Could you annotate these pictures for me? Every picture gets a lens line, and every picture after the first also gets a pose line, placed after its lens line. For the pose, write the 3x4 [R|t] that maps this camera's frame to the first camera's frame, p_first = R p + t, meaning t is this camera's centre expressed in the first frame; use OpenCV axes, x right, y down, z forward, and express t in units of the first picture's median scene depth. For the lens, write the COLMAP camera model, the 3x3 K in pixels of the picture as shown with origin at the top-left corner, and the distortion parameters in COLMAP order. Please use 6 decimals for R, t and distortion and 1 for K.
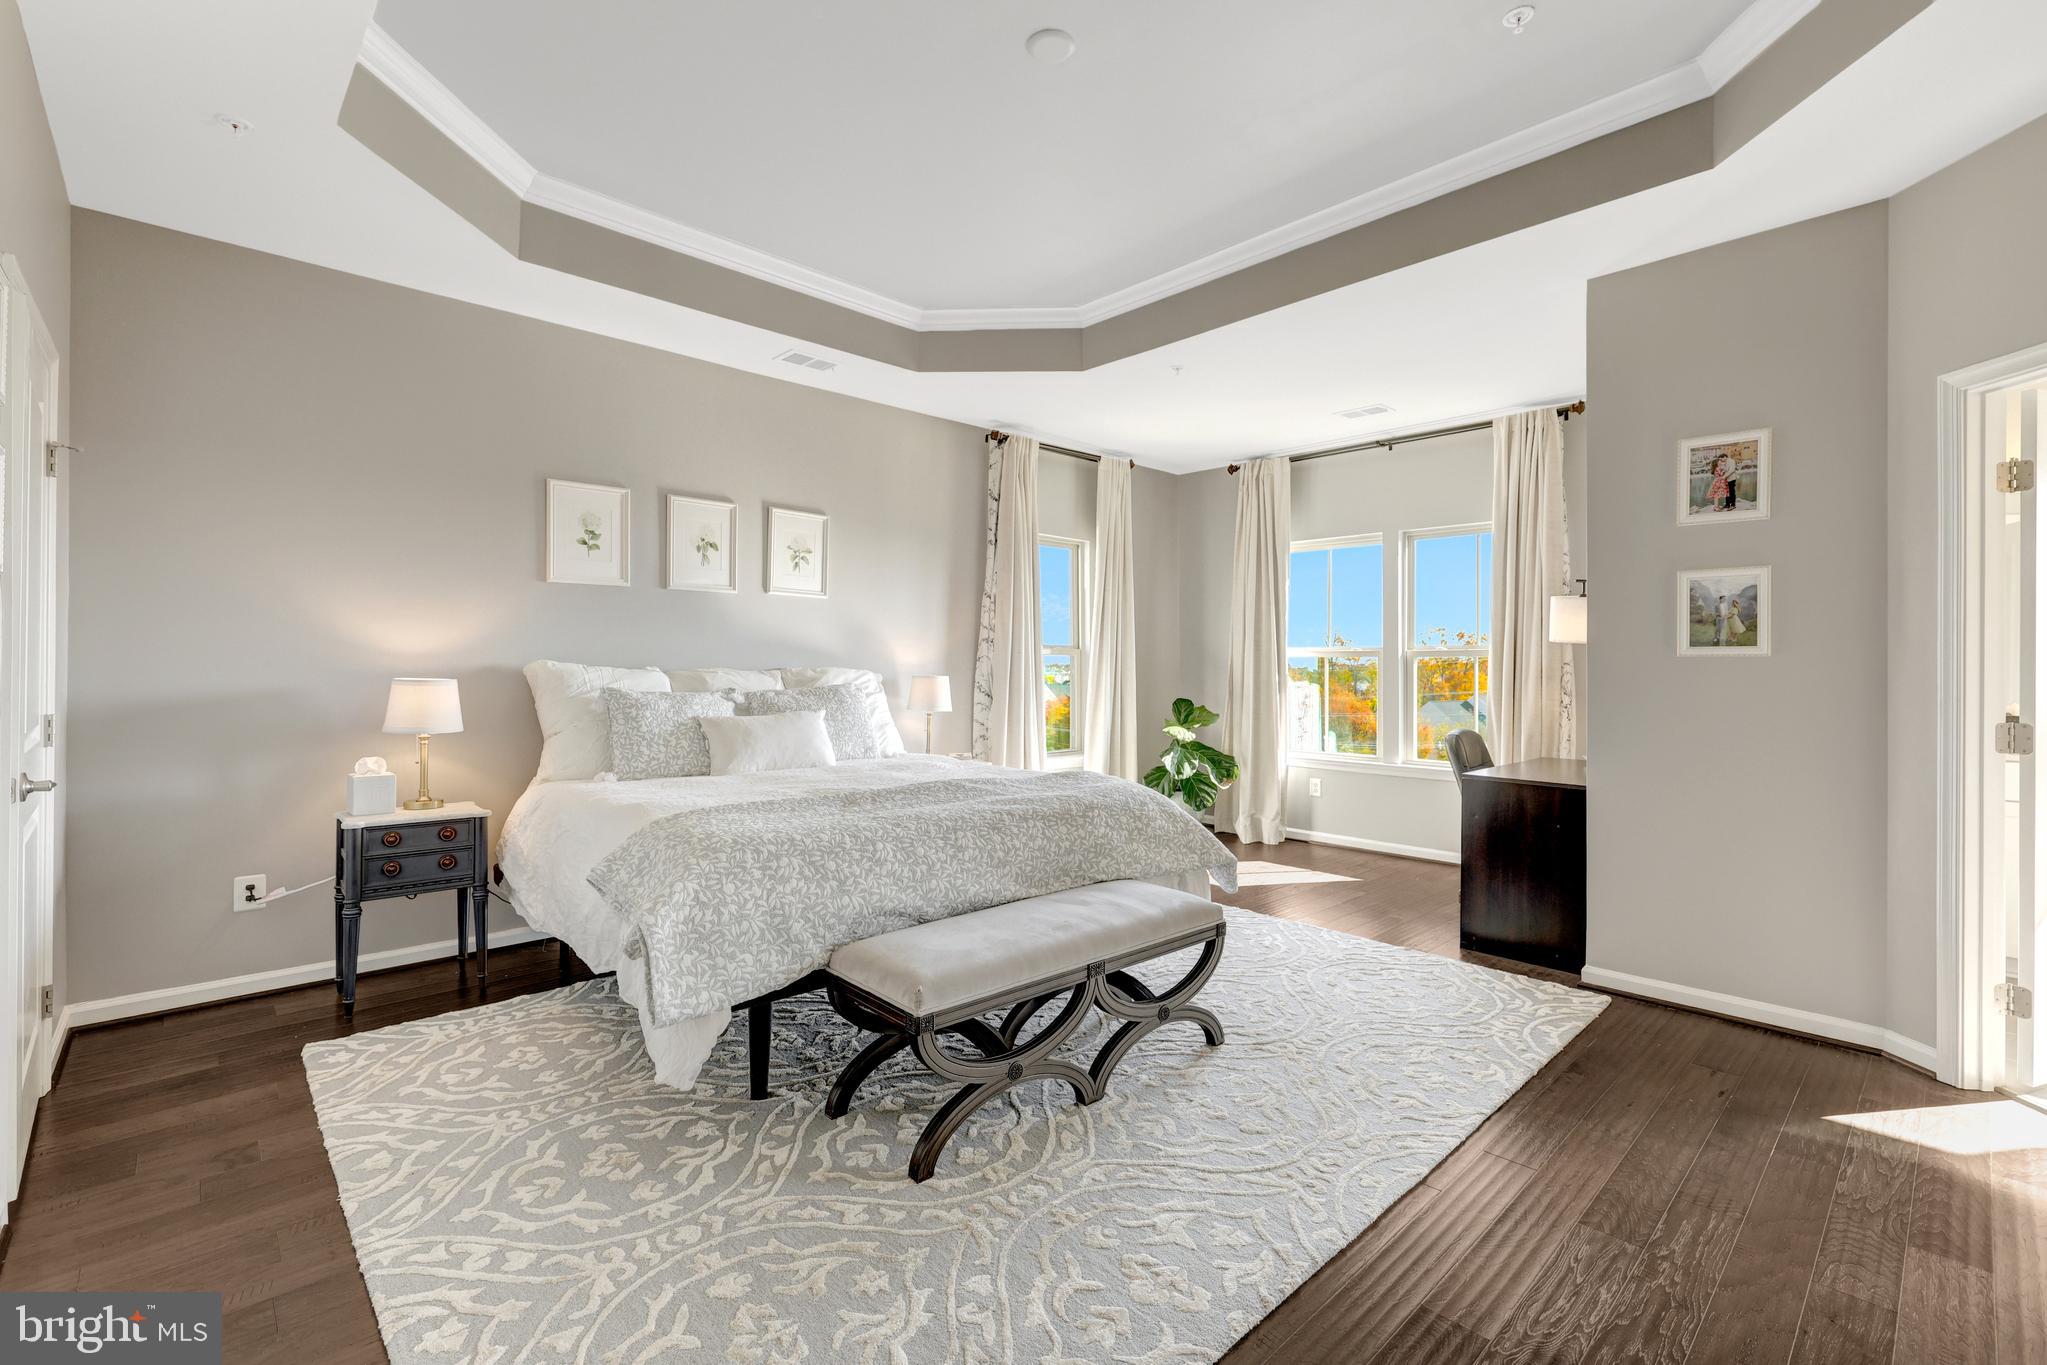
lens RADIAL K [[882.3, 0, 1022.9], [0, 882.3, 666.7], [0, 0, 1]] dist [-0.003946, 0.000135]
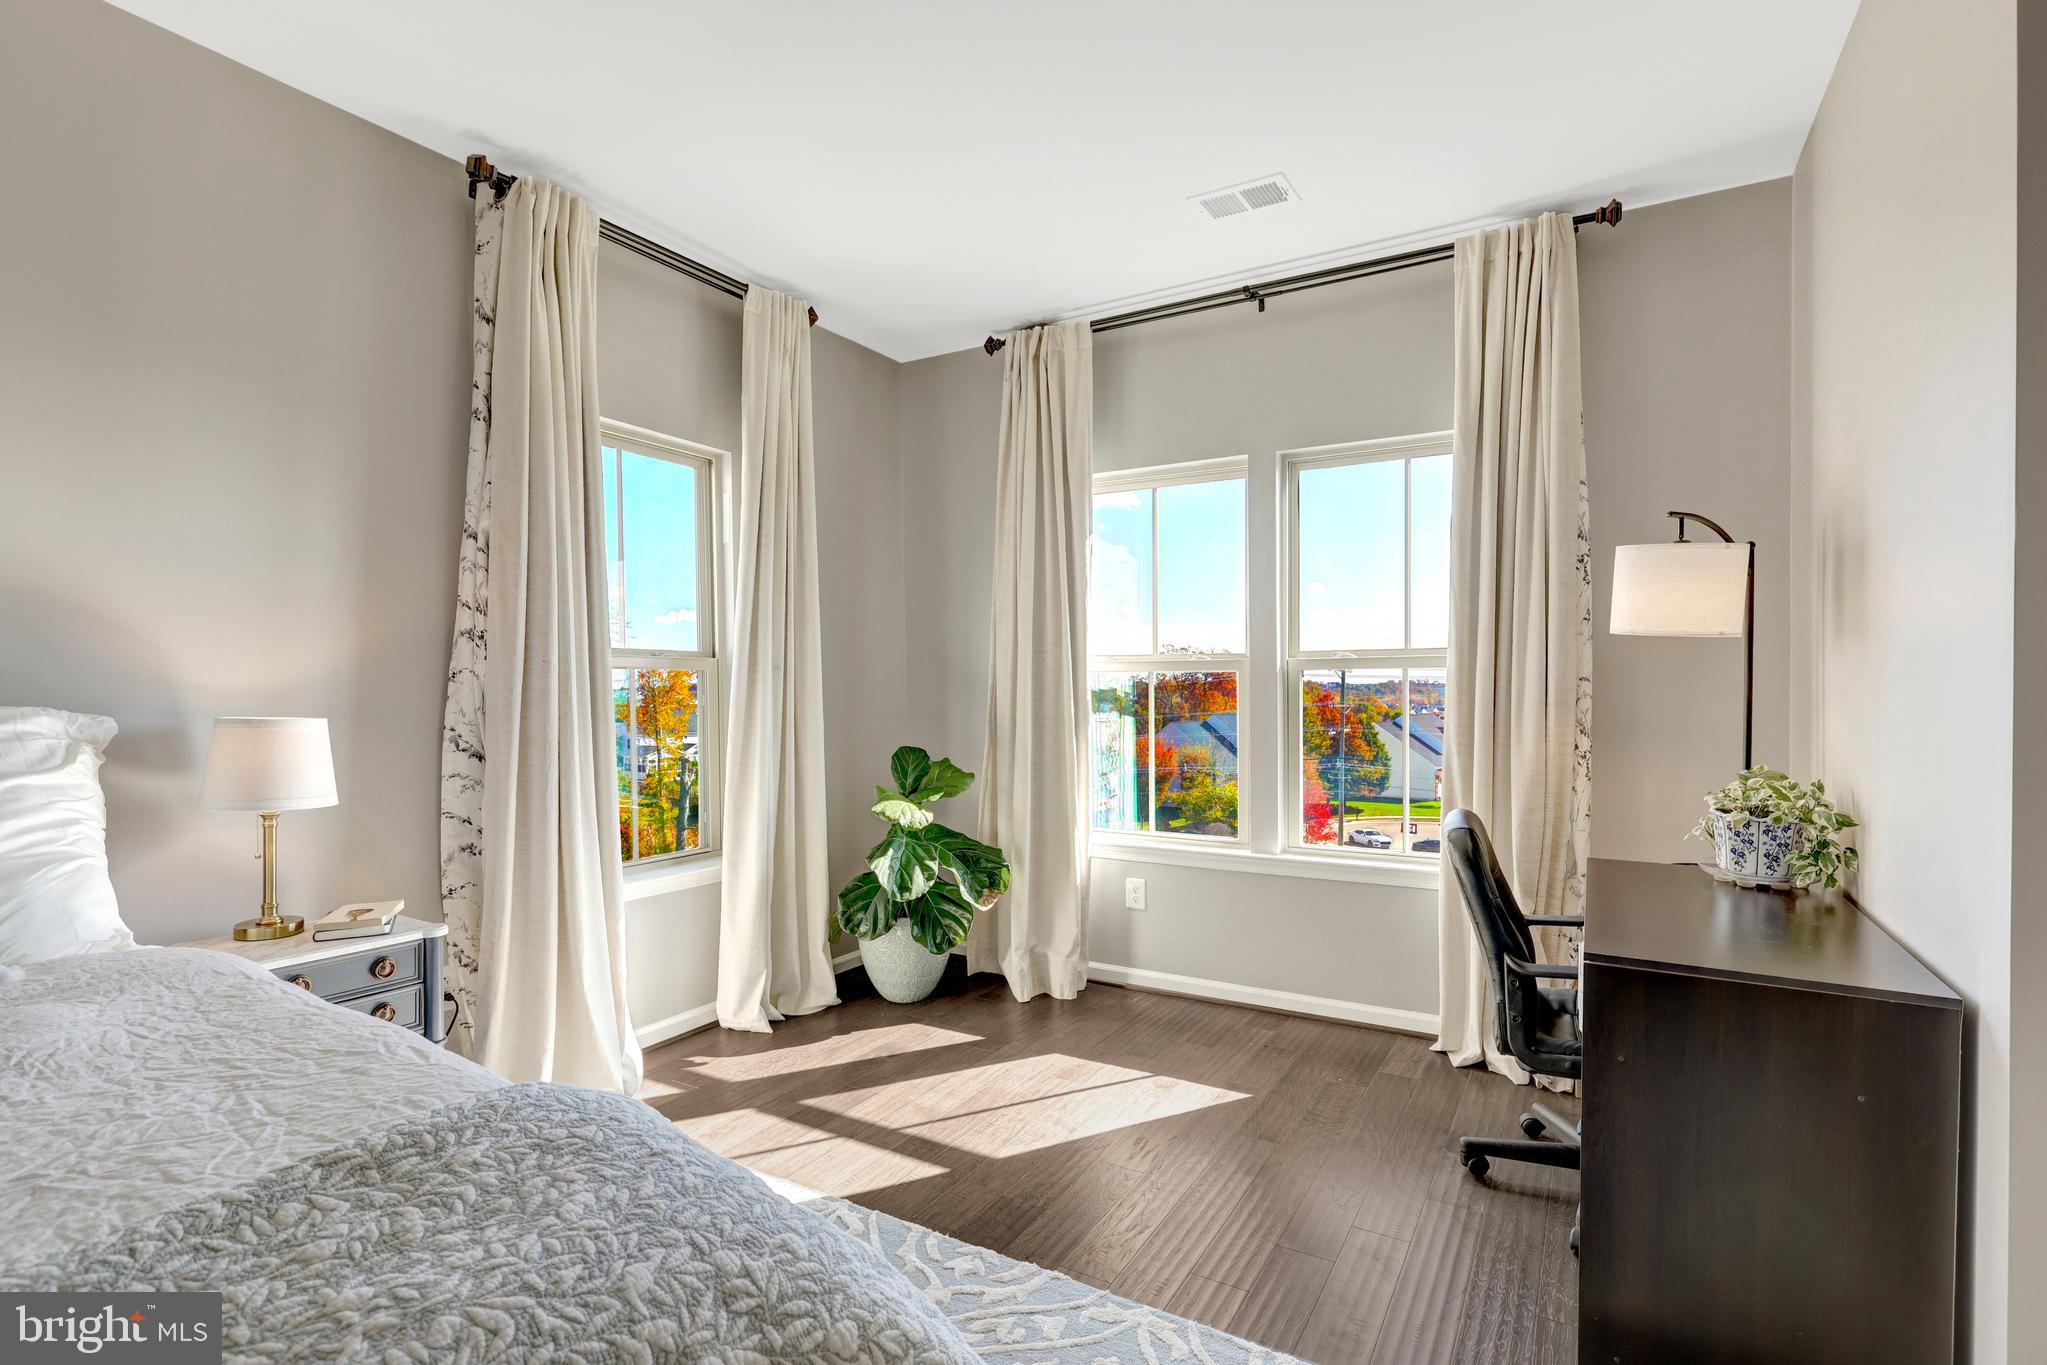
lens RADIAL K [[978.1, 0, 1029.8], [0, 978.1, 695.1], [0, 0, 1]] dist [-0.006513, -0.000499]
pose [[0.958807, -0.009782, 0.283890, 0.082105], [0.008185, 0.999943, 0.006811, -0.000027], [-0.283941, -0.004206, 0.958833, 0.403758]]
